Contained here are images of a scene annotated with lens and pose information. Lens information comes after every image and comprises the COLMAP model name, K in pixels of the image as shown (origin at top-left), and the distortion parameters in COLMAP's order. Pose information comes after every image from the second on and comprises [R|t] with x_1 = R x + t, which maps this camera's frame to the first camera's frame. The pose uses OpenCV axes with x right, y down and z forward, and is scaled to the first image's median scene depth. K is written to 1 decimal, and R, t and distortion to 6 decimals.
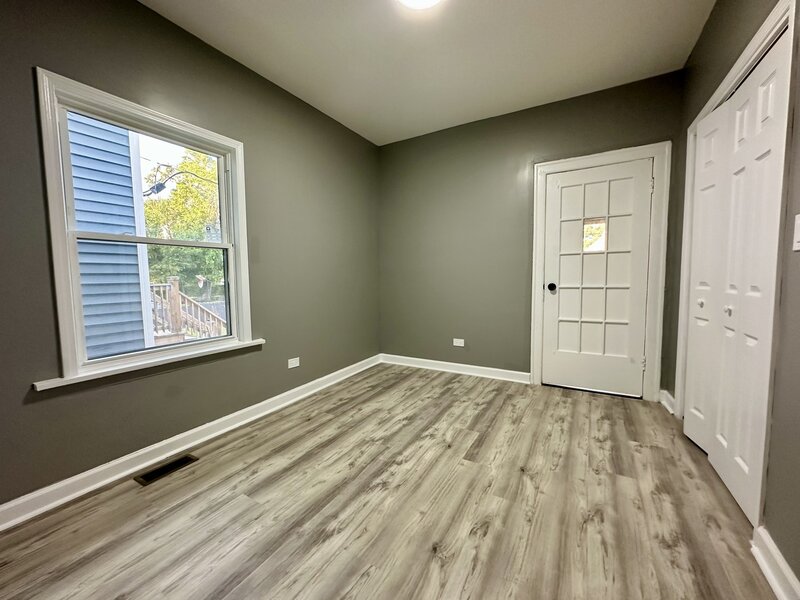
lens RADIAL K [[317.8, 0, 400.1], [0, 317.8, 300.1], [0, 0, 1]] dist [-0.004372, 0.001214]
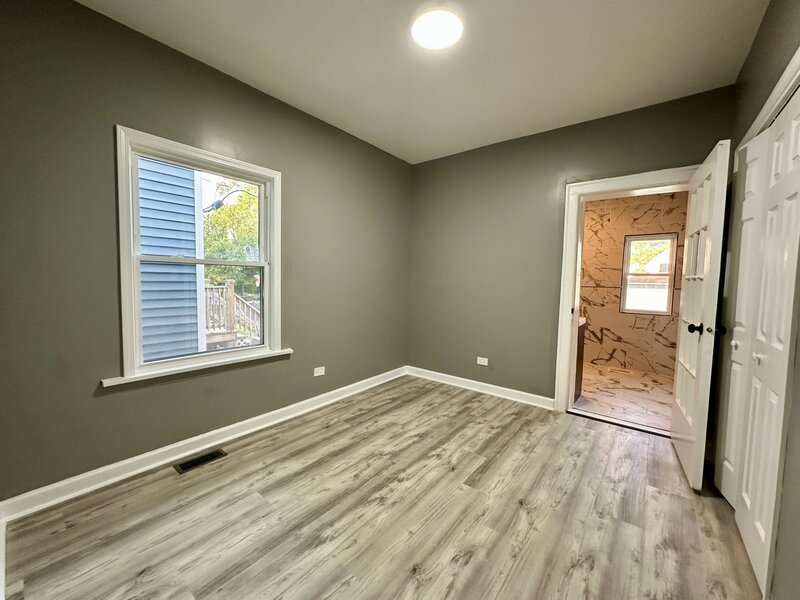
lens RADIAL K [[317.8, 0, 399.7], [0, 317.8, 300.7], [0, 0, 1]] dist [-0.004372, 0.001214]
pose [[0.988943, 0.042369, -0.142113, 0.128548], [-0.043958, 0.999001, -0.008062, -0.075751], [0.141629, 0.014220, 0.989818, -0.049279]]
